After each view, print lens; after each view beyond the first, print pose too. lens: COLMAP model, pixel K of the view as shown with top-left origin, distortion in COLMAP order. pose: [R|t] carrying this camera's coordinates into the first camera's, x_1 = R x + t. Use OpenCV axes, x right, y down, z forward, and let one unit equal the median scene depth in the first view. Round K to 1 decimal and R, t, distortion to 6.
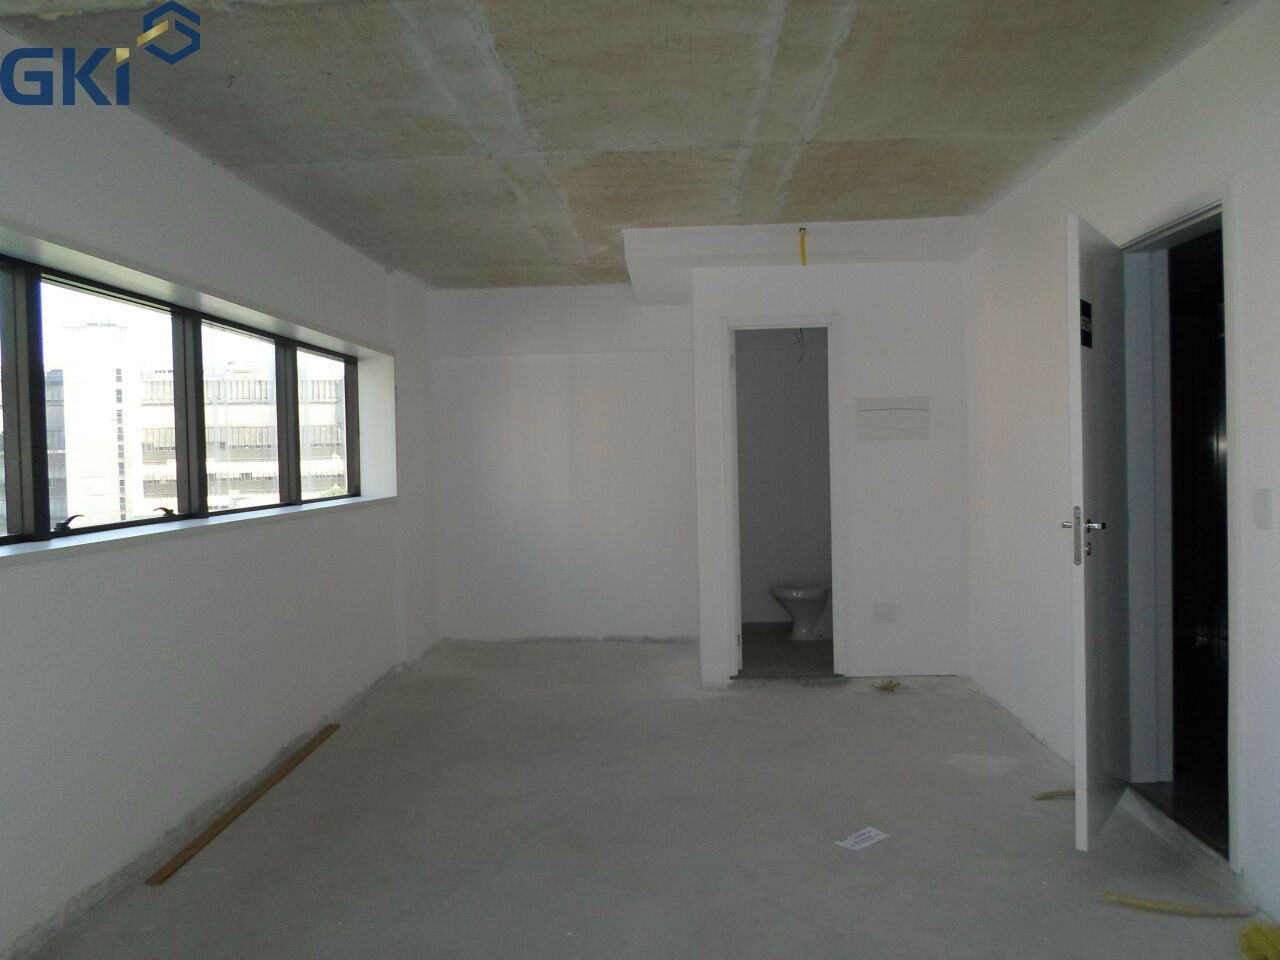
lens RADIAL K [[994.8, 0, 633.3], [0, 994.8, 463.0], [0, 0, 1]] dist [-0.006496, -0.011109]
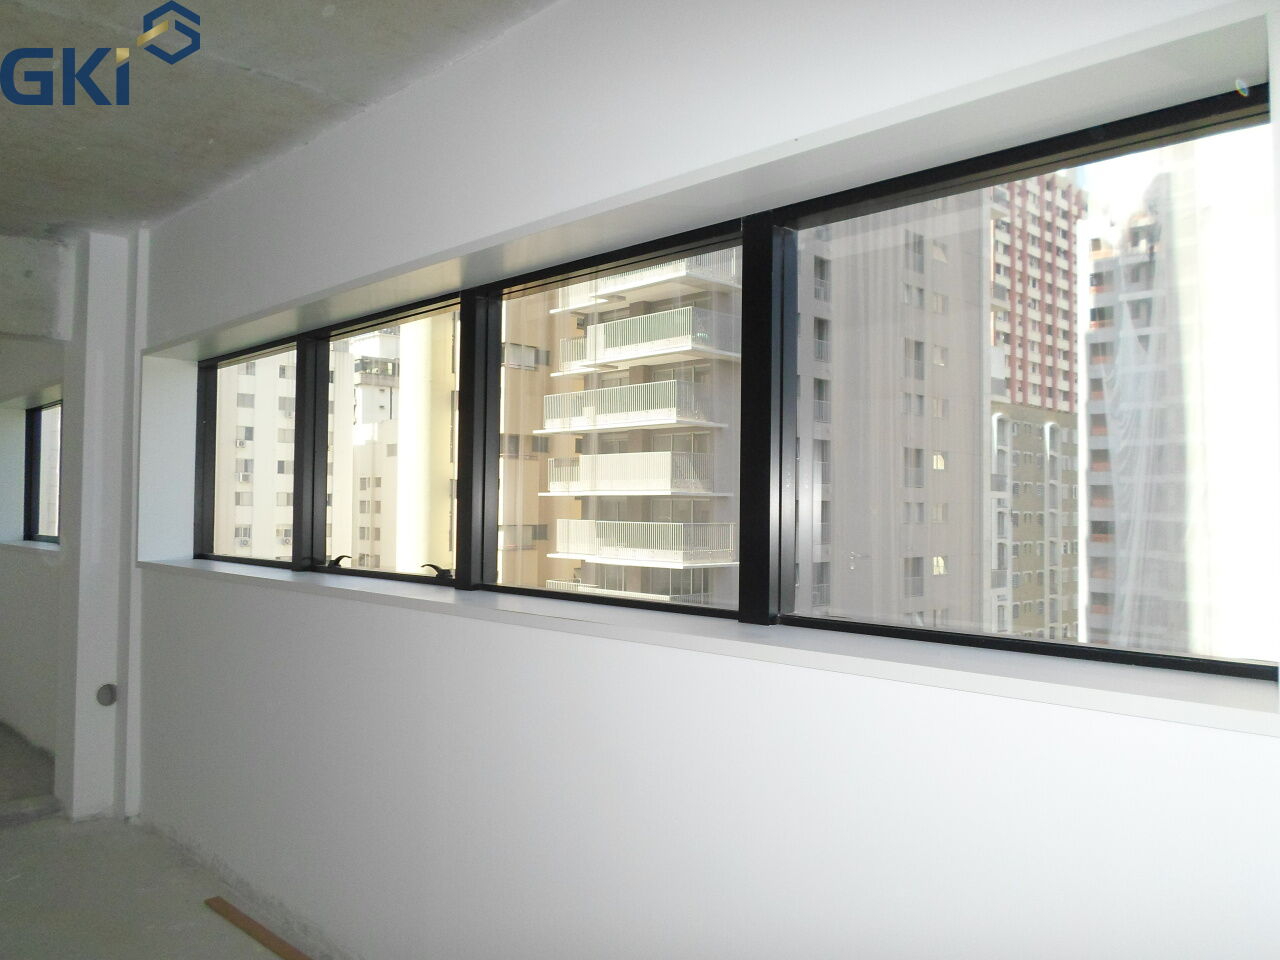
lens RADIAL K [[994.8, 0, 633.3], [0, 994.8, 463.0], [0, 0, 1]] dist [-0.006496, -0.011109]
pose [[-0.683442, -0.007766, -0.729963, -0.011865], [0.004834, 0.999873, -0.015163, -0.027036], [0.729988, -0.013891, -0.683318, 1.970511]]
